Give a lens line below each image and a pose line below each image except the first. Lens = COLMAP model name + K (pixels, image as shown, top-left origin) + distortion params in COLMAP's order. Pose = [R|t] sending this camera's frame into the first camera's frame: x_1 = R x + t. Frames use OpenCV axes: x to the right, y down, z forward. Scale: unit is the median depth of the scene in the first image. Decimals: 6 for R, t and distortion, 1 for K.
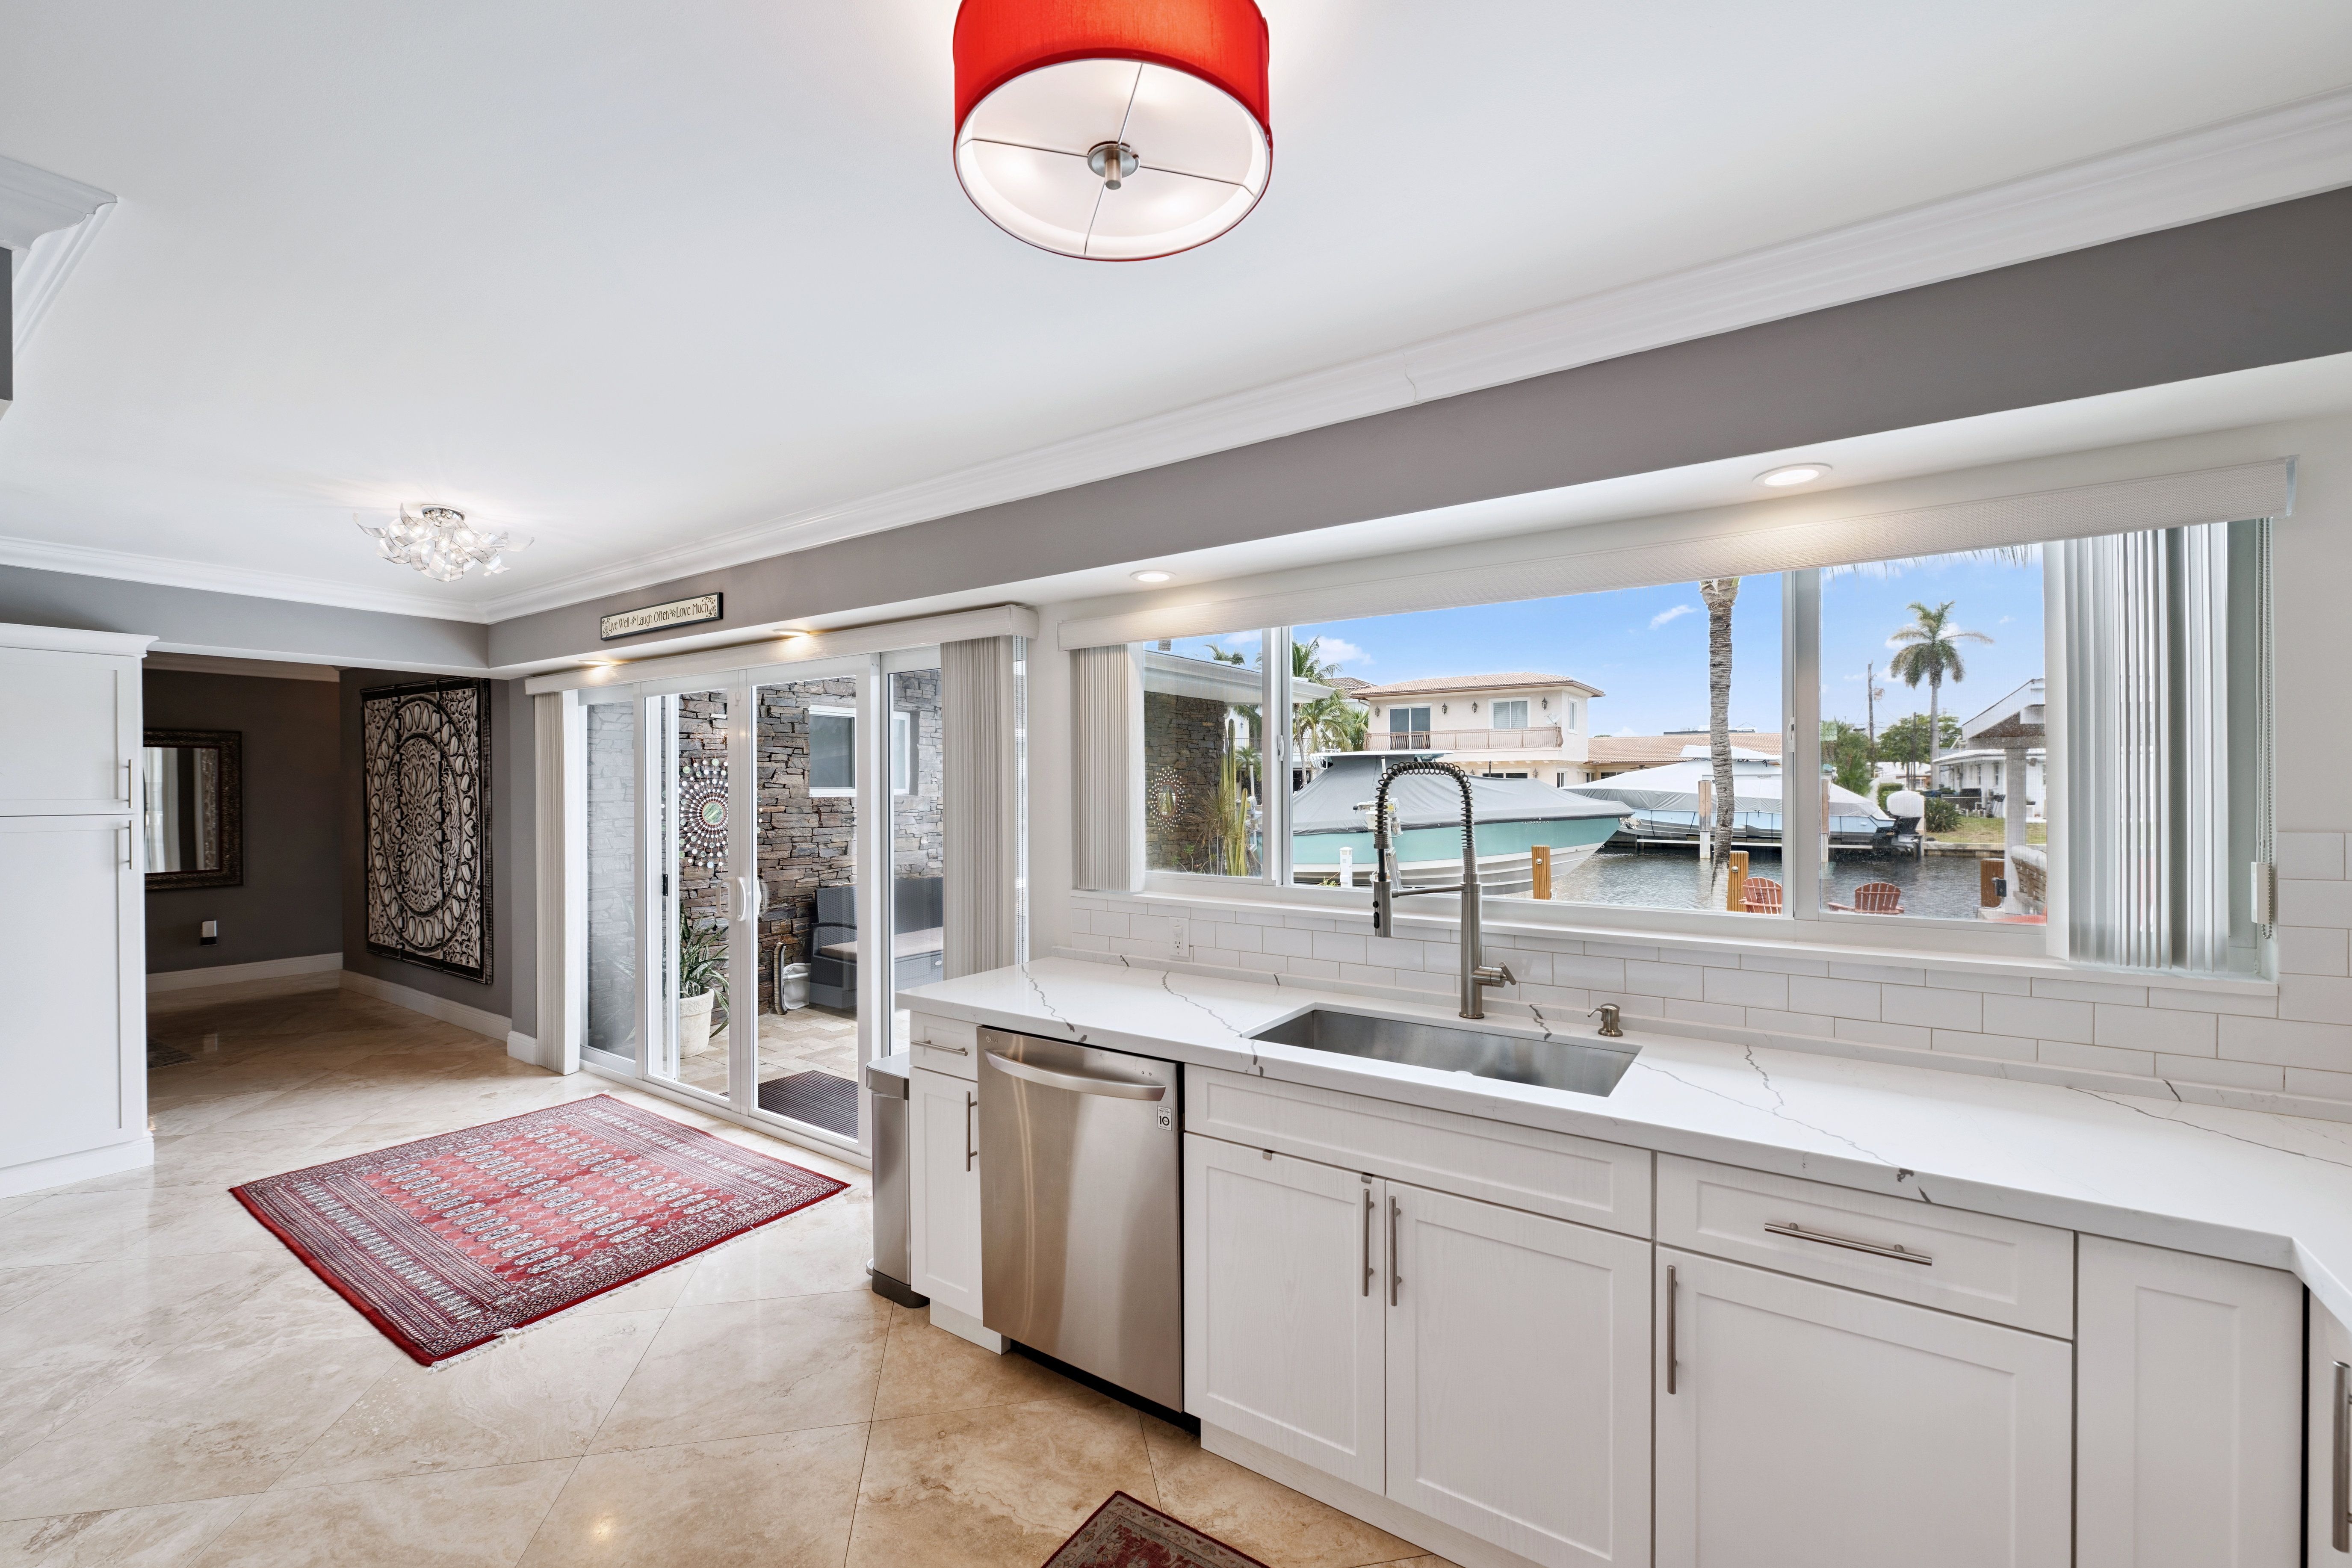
lens RADIAL K [[967.2, 0, 1171.2], [0, 967.2, 787.1], [0, 0, 1]] dist [-0.002756, -0.000592]
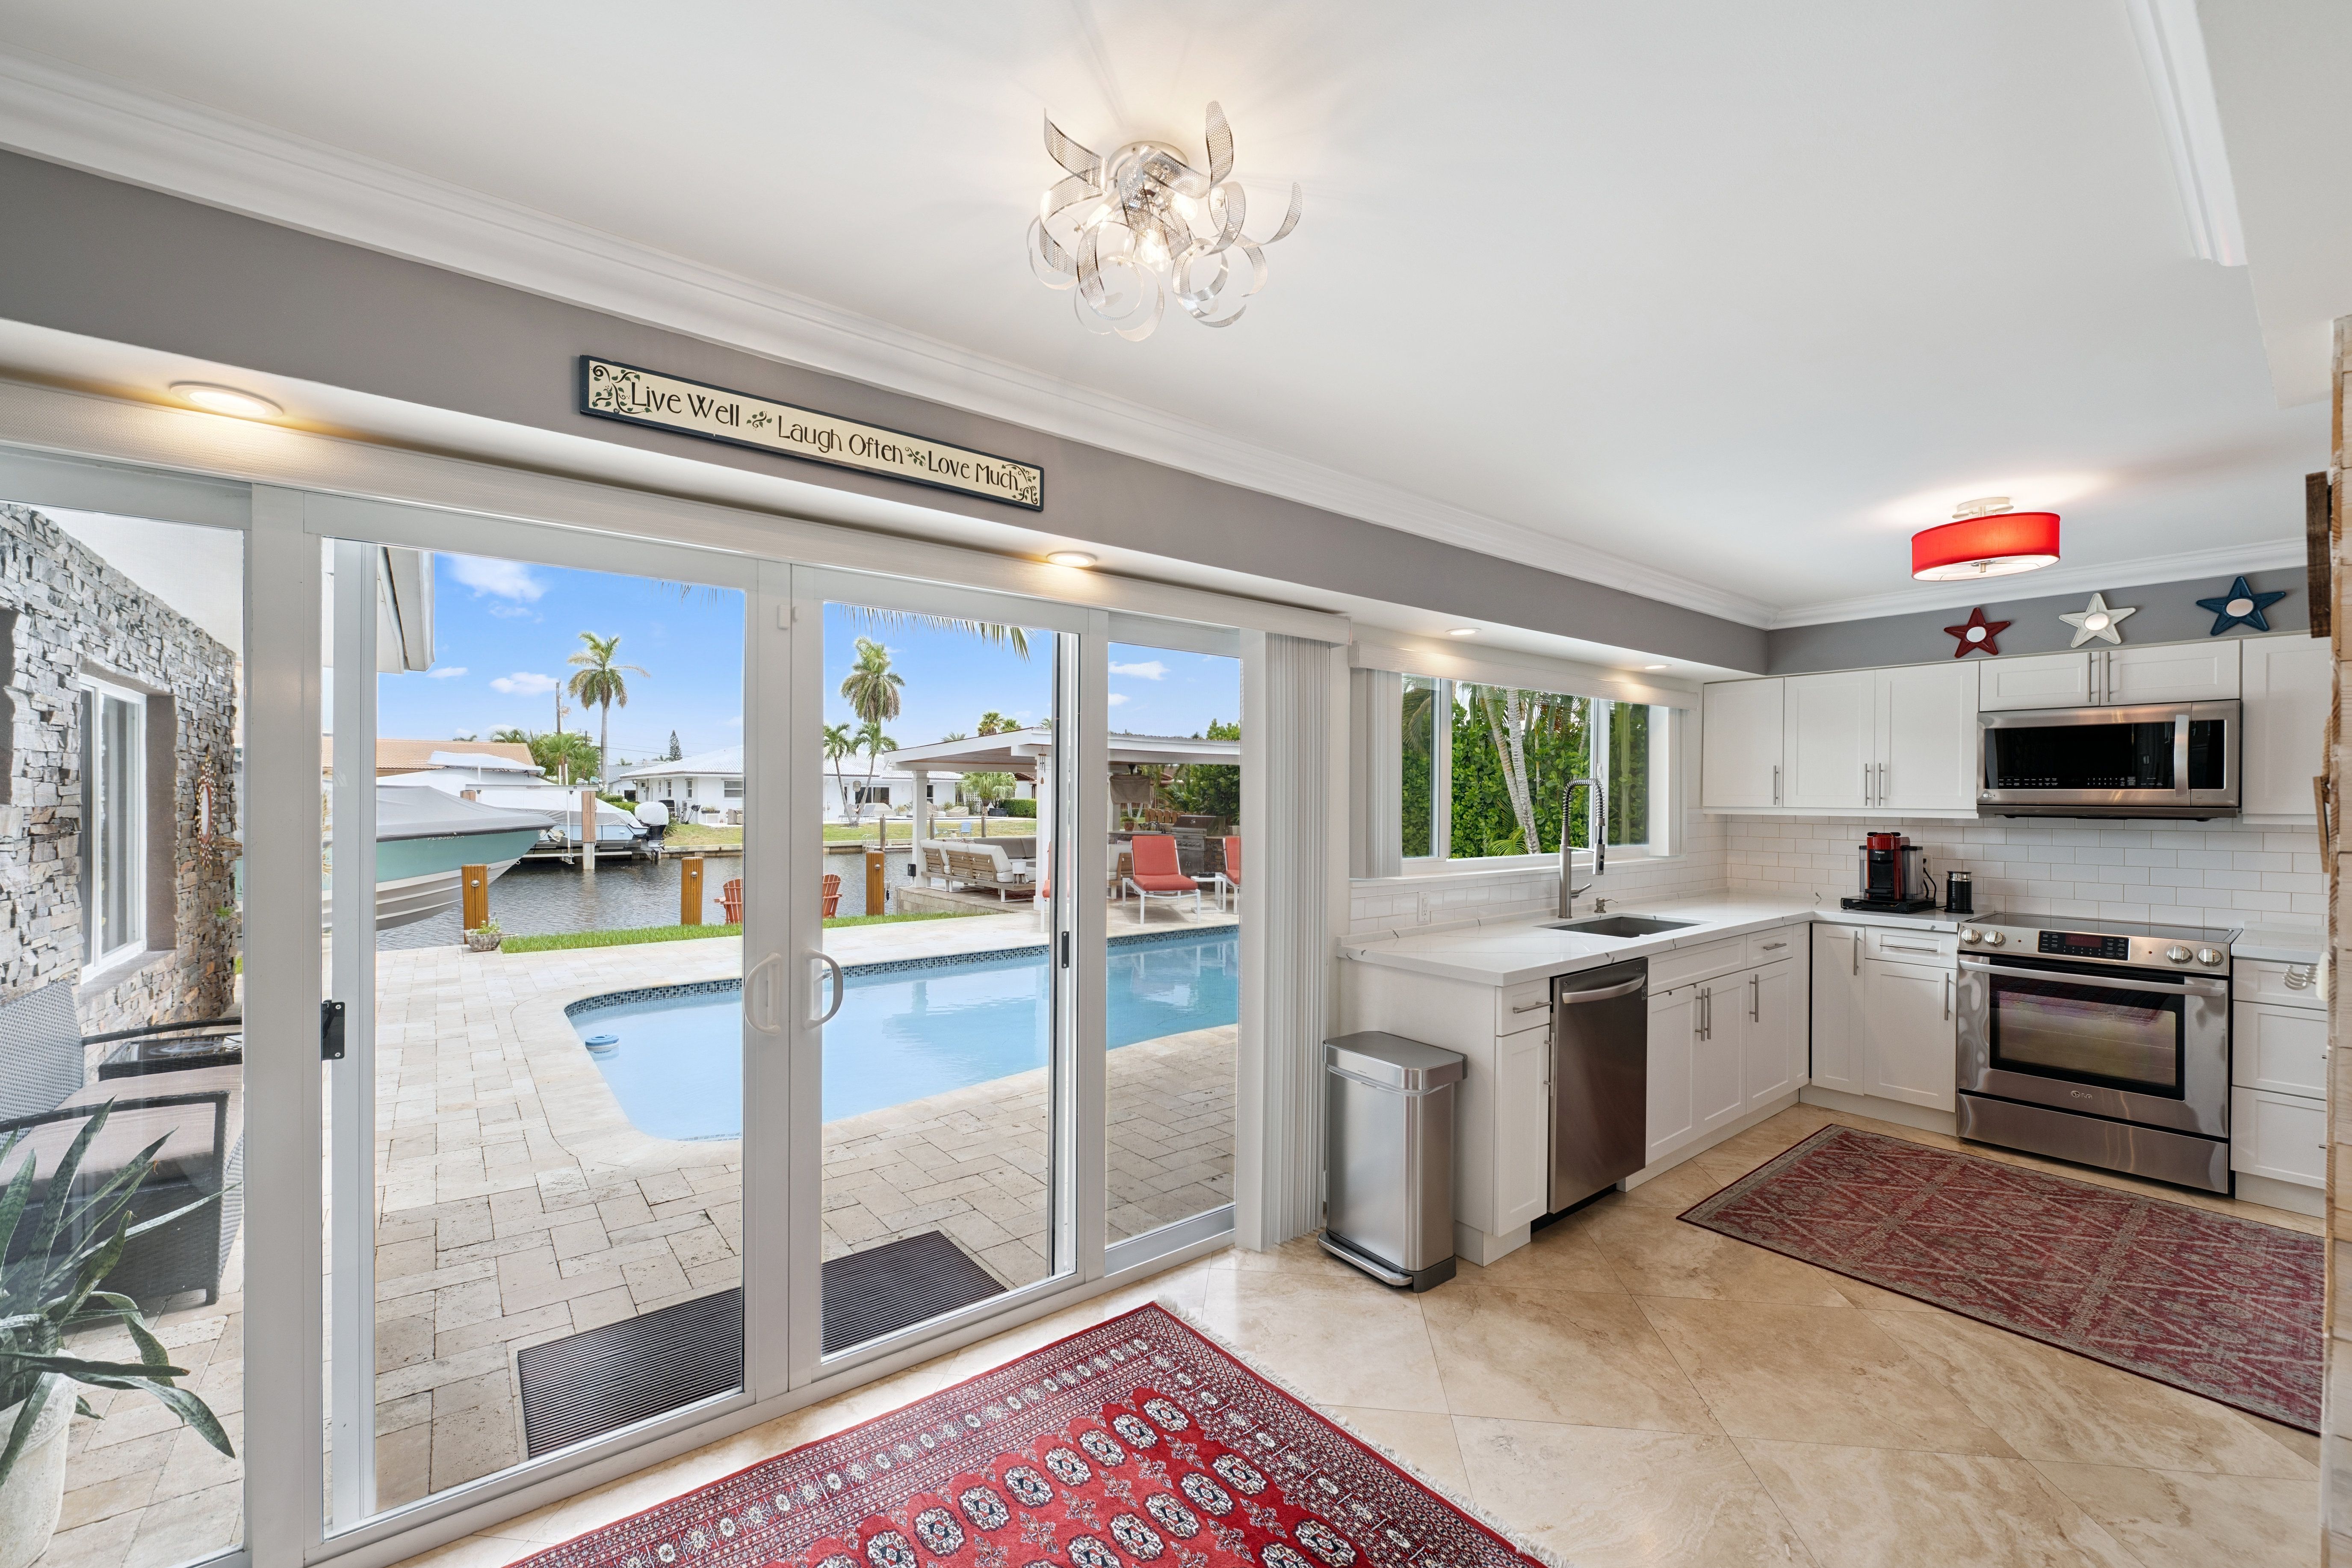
lens RADIAL K [[944.1, 0, 1167.8], [0, 944.1, 796.8], [0, 0, 1]] dist [-0.007774, -0.000096]
pose [[0.299448, 0.005302, 0.954098, -0.930413], [-0.002785, 0.999985, -0.004683, 0.010430], [-0.954109, -0.001255, 0.299458, 0.678245]]
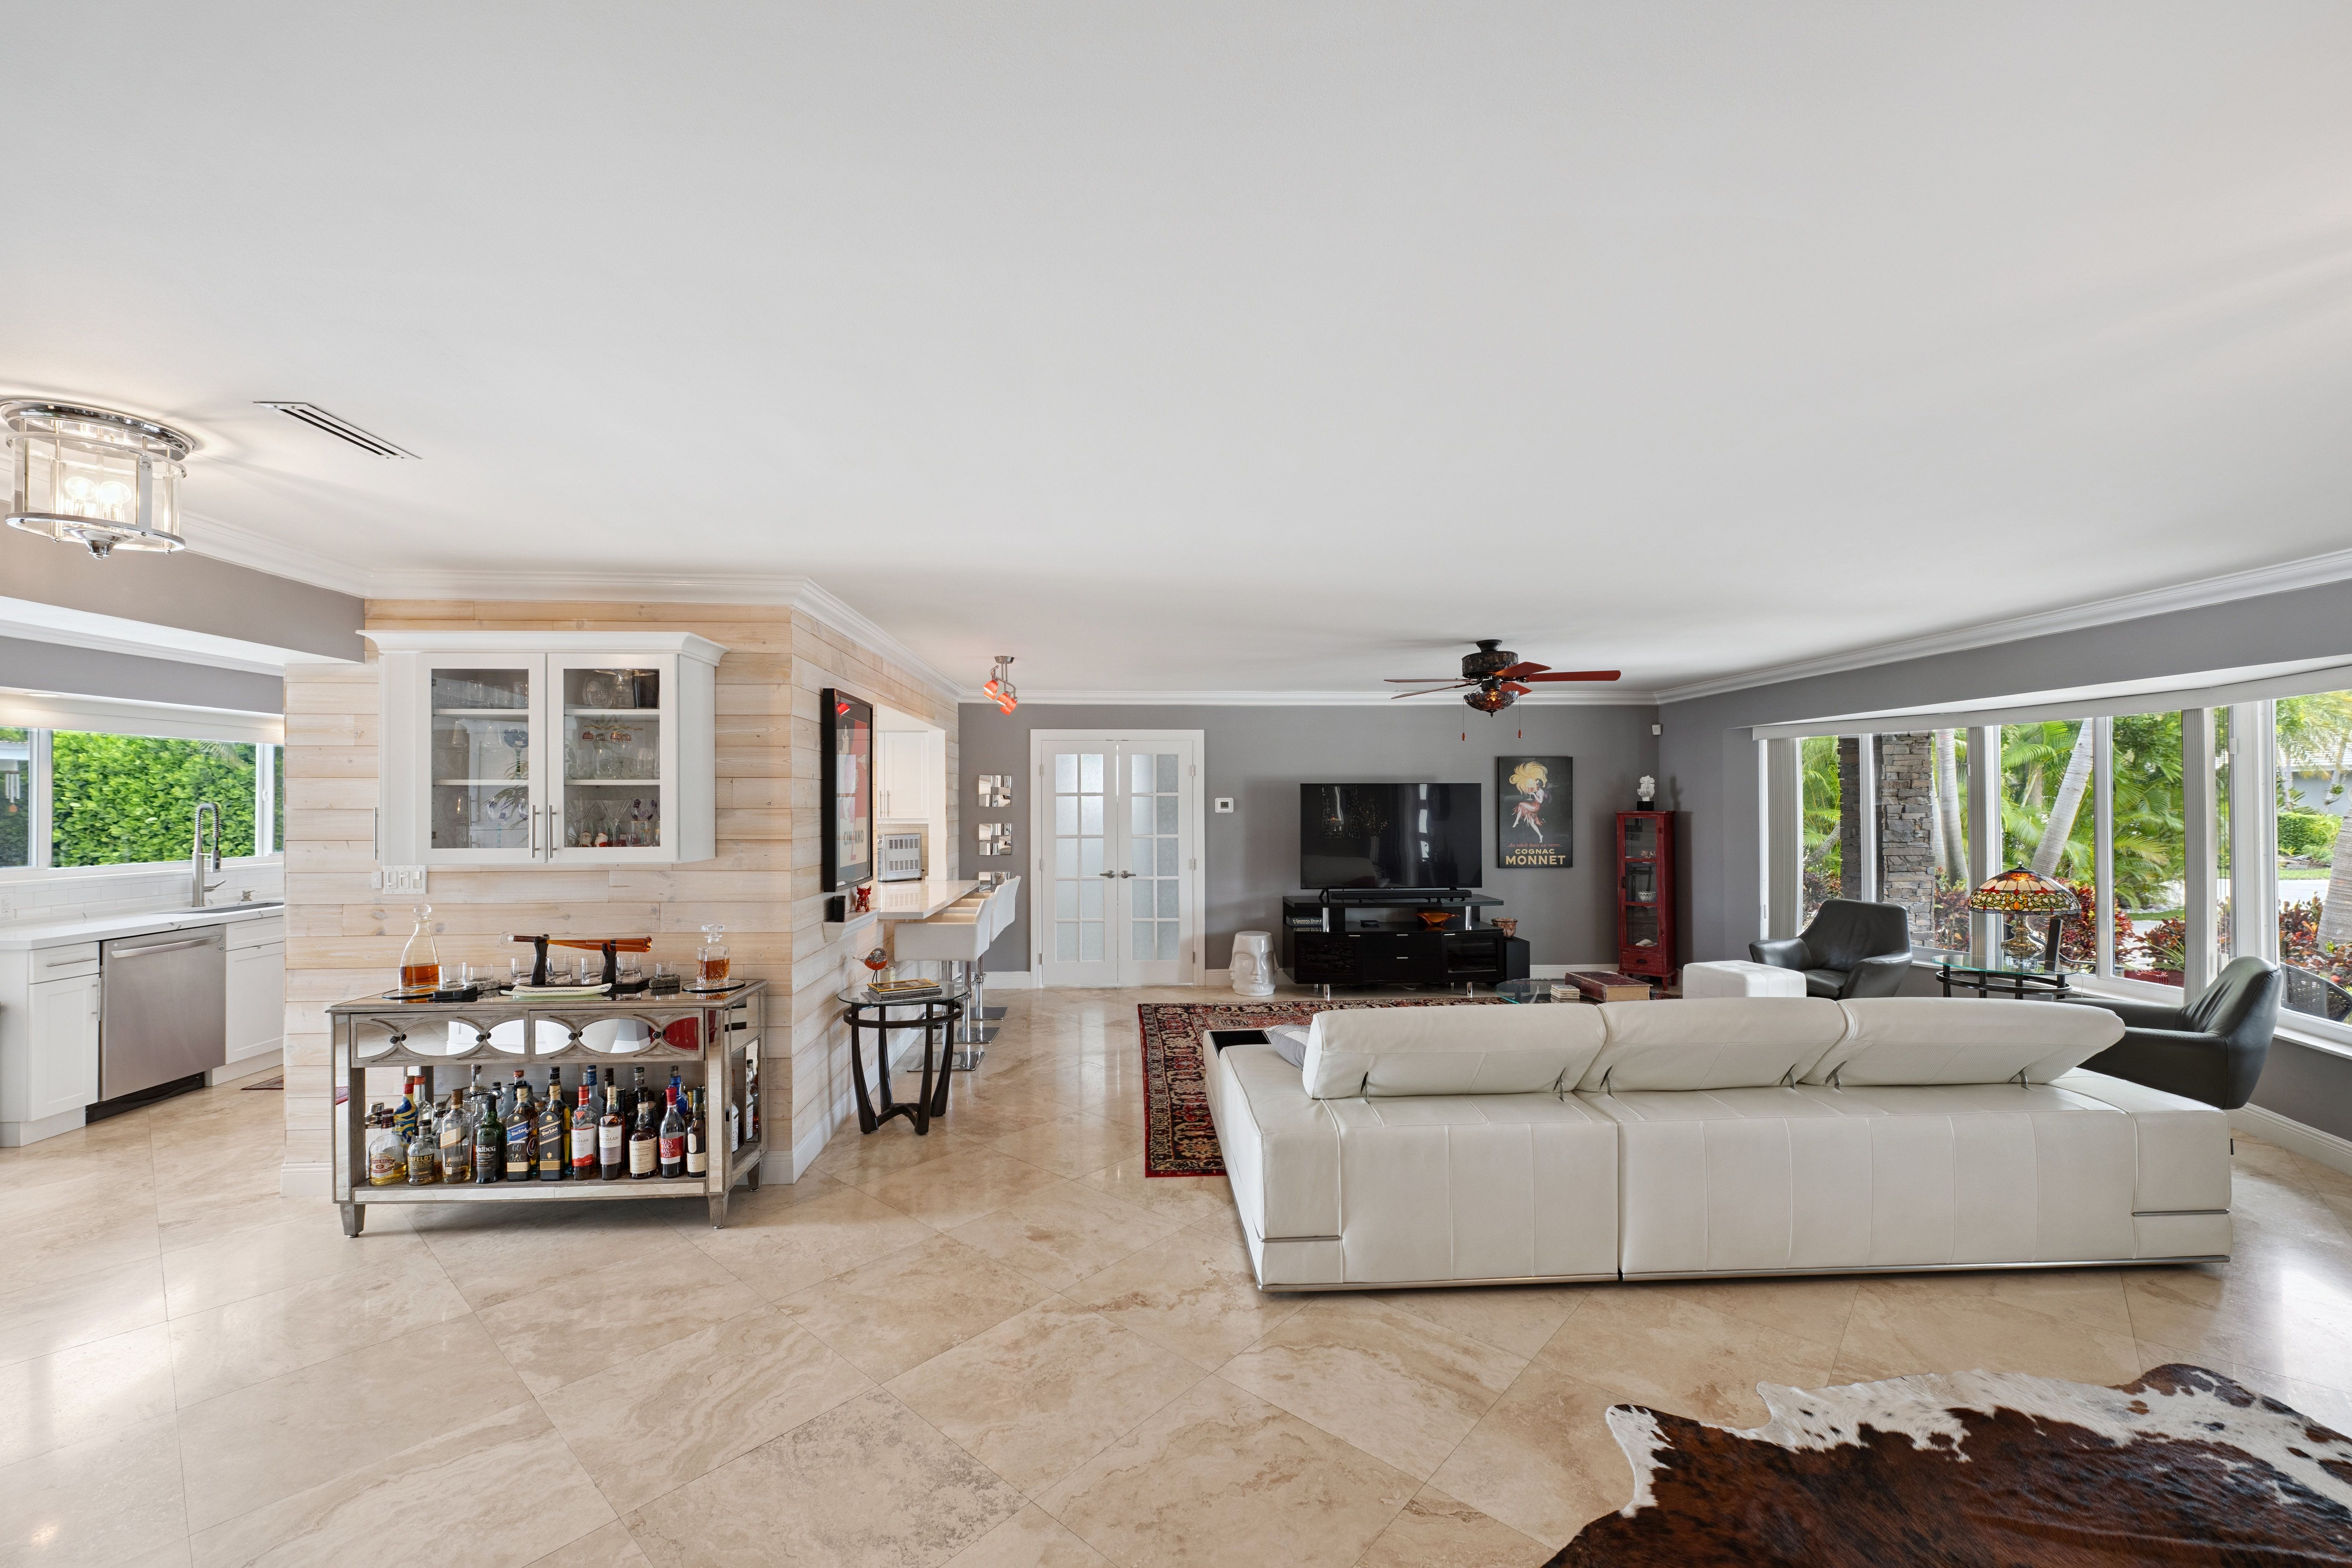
lens RADIAL K [[944.1, 0, 1183.6], [0, 944.1, 792.2], [0, 0, 1]] dist [-0.007774, -0.000096]
pose [[-0.619702, 0.013580, 0.784720, -1.795750], [0.008168, 0.999908, -0.010854, -0.005392], [-0.784795, -0.000316, -0.619755, 0.288756]]
